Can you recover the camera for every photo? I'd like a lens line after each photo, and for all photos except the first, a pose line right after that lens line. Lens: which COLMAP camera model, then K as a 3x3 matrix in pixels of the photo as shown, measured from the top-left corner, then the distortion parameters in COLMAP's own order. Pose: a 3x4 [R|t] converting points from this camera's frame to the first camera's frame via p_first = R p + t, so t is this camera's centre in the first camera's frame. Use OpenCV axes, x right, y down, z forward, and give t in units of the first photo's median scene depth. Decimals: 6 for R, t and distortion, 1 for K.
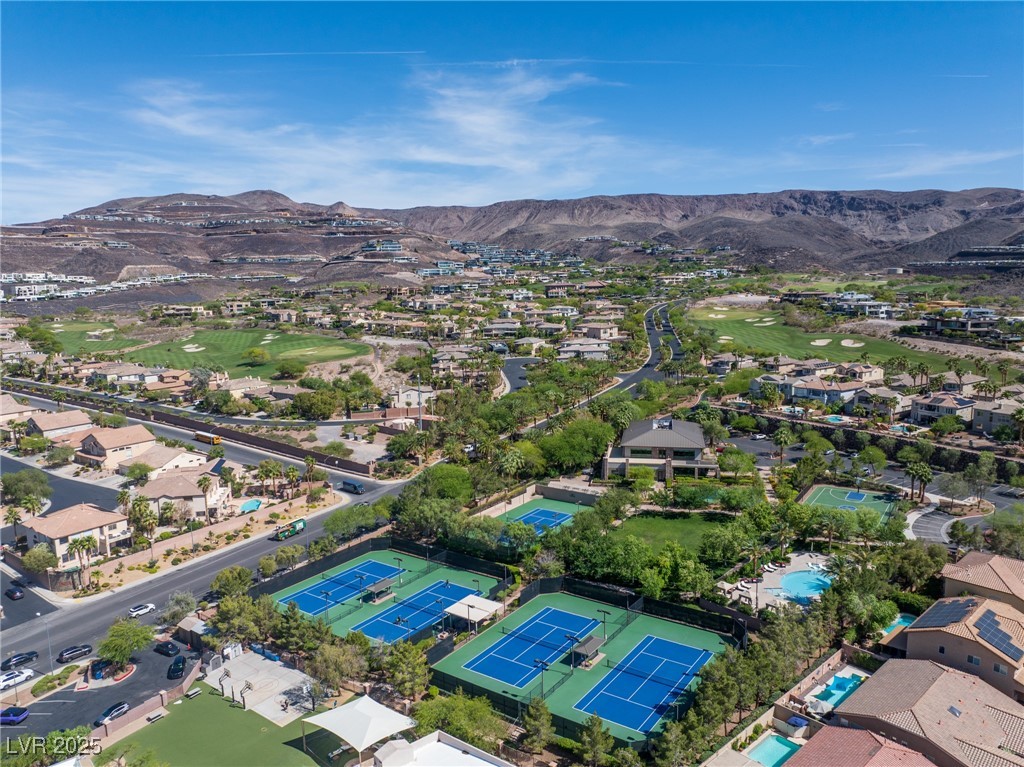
lens RADIAL K [[720.2, 0, 513.0], [0, 720.2, 384.3], [0, 0, 1]] dist [-0.045464, 0.018704]
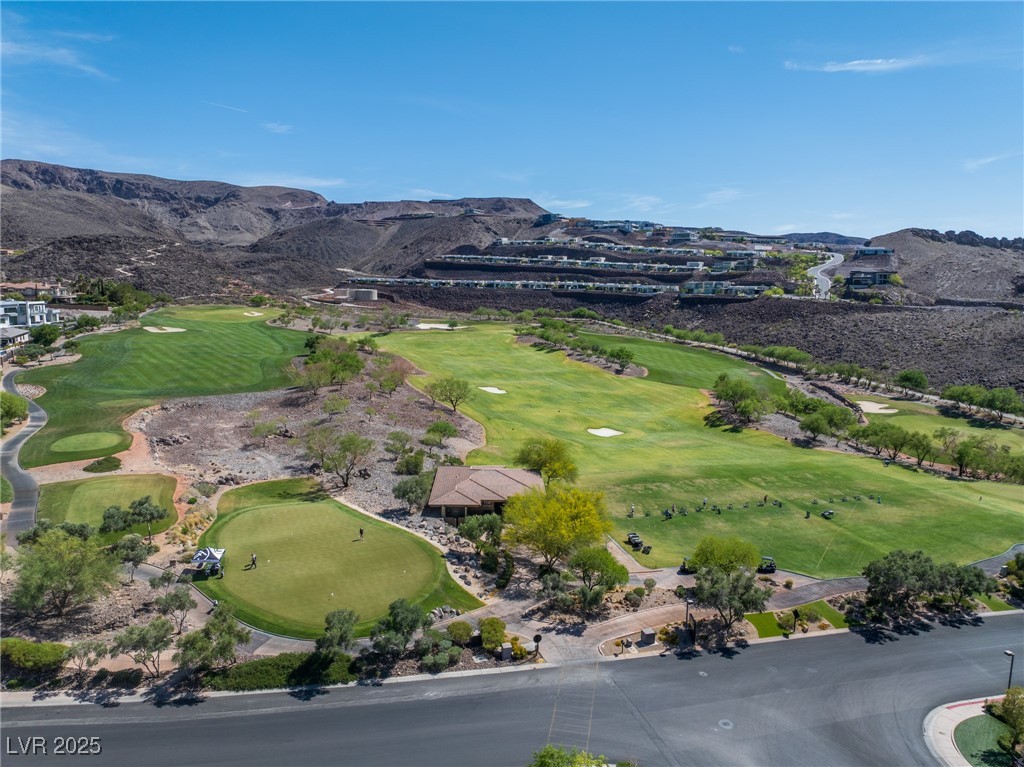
lens RADIAL K [[720.2, 0, 511.2], [0, 720.2, 376.9], [0, 0, 1]] dist [-0.045464, 0.018704]
pose [[0.543160, -0.092261, 0.834545, 0.852798], [0.104722, 0.993627, 0.041691, -0.619846], [-0.833073, 0.064750, 0.549361, 3.519561]]
